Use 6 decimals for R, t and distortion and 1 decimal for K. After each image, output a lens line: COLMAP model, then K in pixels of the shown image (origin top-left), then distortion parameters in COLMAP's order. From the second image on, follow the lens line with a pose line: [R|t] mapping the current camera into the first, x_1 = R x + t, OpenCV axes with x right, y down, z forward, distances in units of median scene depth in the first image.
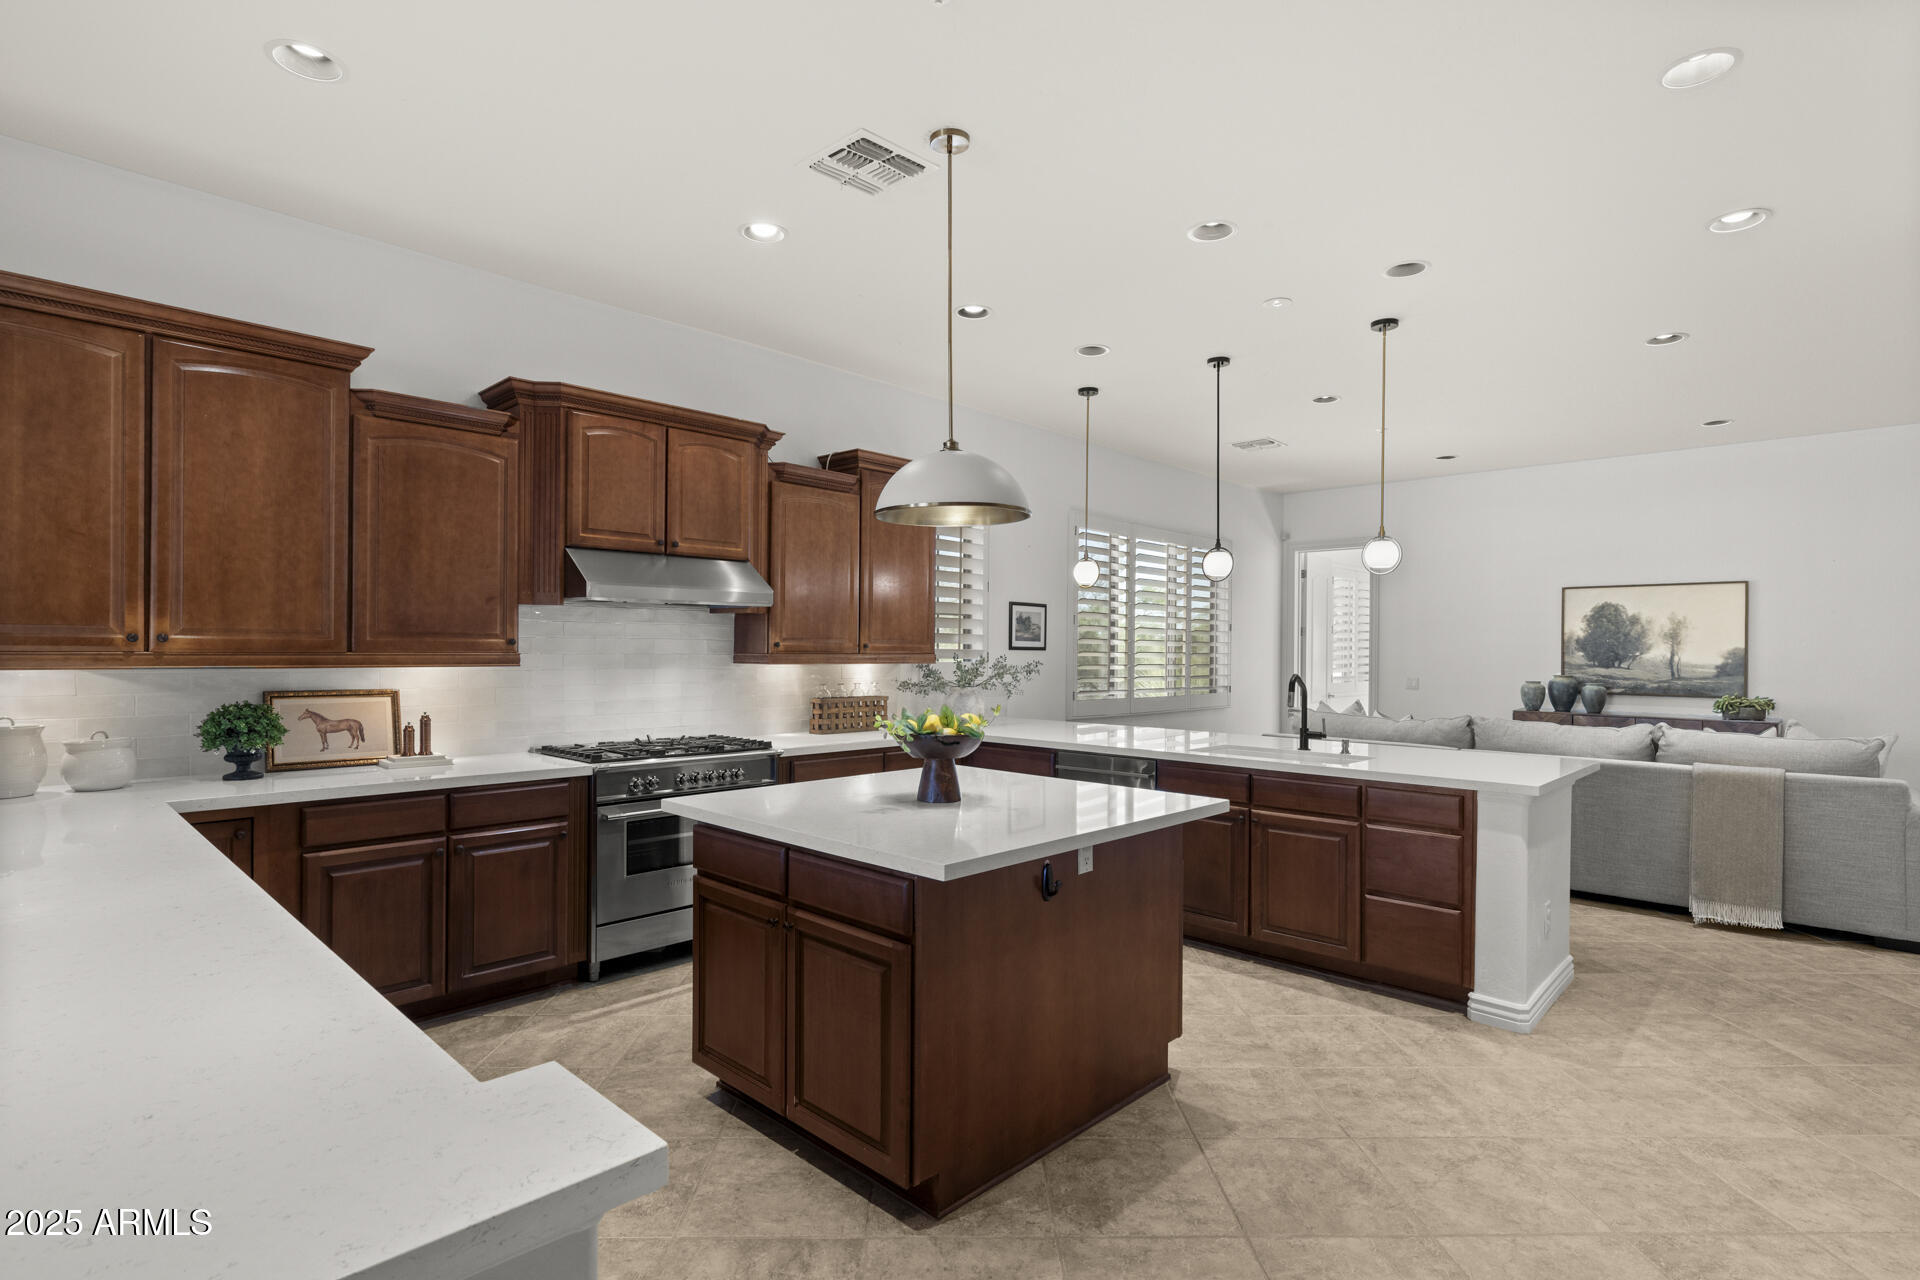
lens RADIAL K [[945.0, 0, 962.2], [0, 945.0, 665.8], [0, 0, 1]] dist [0.000844, 0.000345]
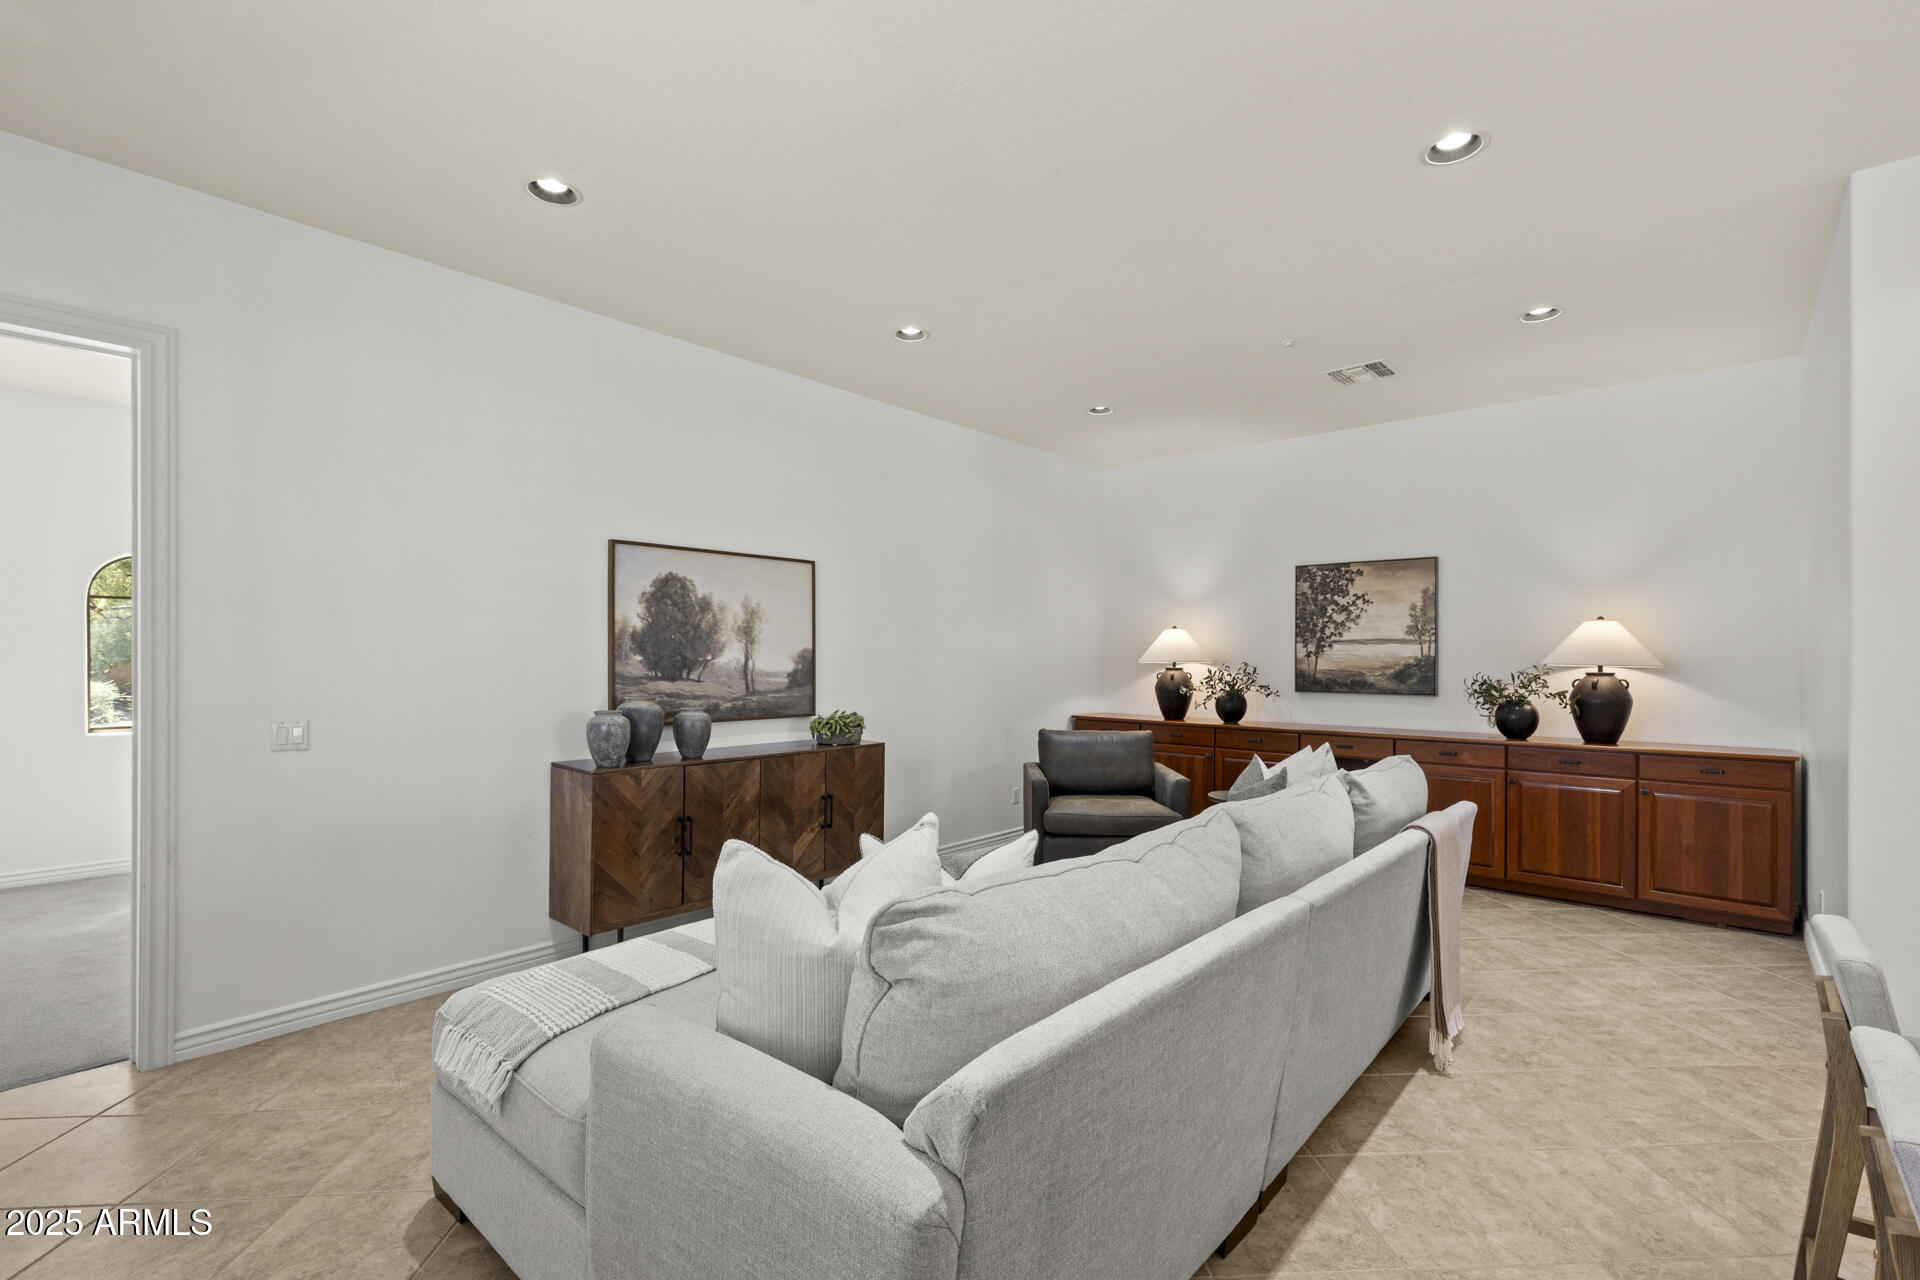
lens RADIAL K [[863.7, 0, 958.4], [0, 863.7, 650.3], [0, 0, 1]] dist [0.000762, -0.000046]
pose [[-0.042029, -0.000132, 0.999116, 0.122736], [0.014142, 0.999900, 0.000727, -0.015906], [-0.999016, 0.014160, -0.042022, 0.873457]]
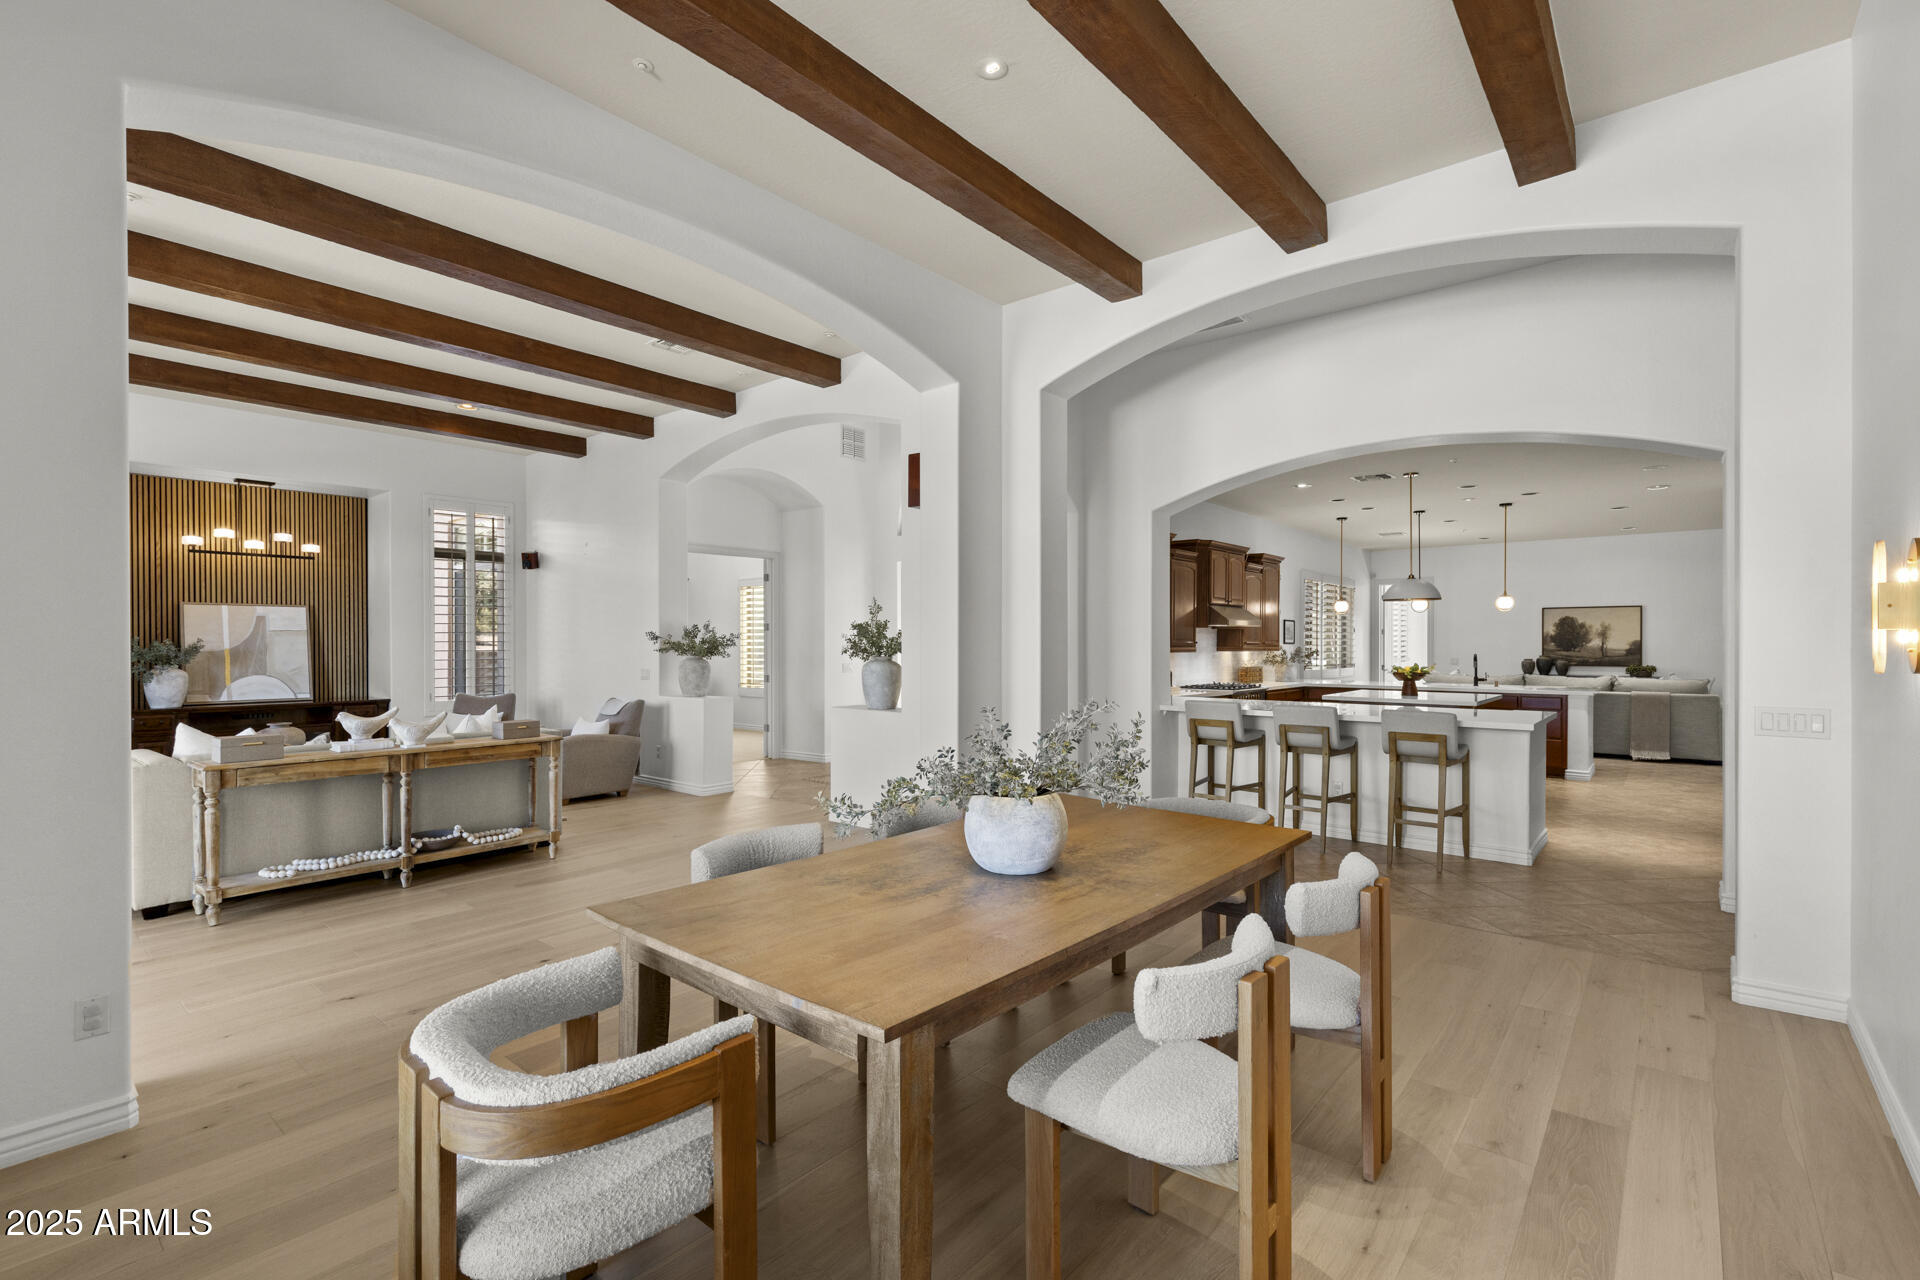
lens RADIAL K [[863.7, 0, 958.4], [0, 863.7, 650.3], [0, 0, 1]] dist [0.000762, -0.000046]
pose [[0.998186, -0.007076, 0.059780, -0.643822], [0.007531, 0.999944, -0.007382, 0.004186], [-0.059724, 0.007819, 0.998184, -0.654295]]
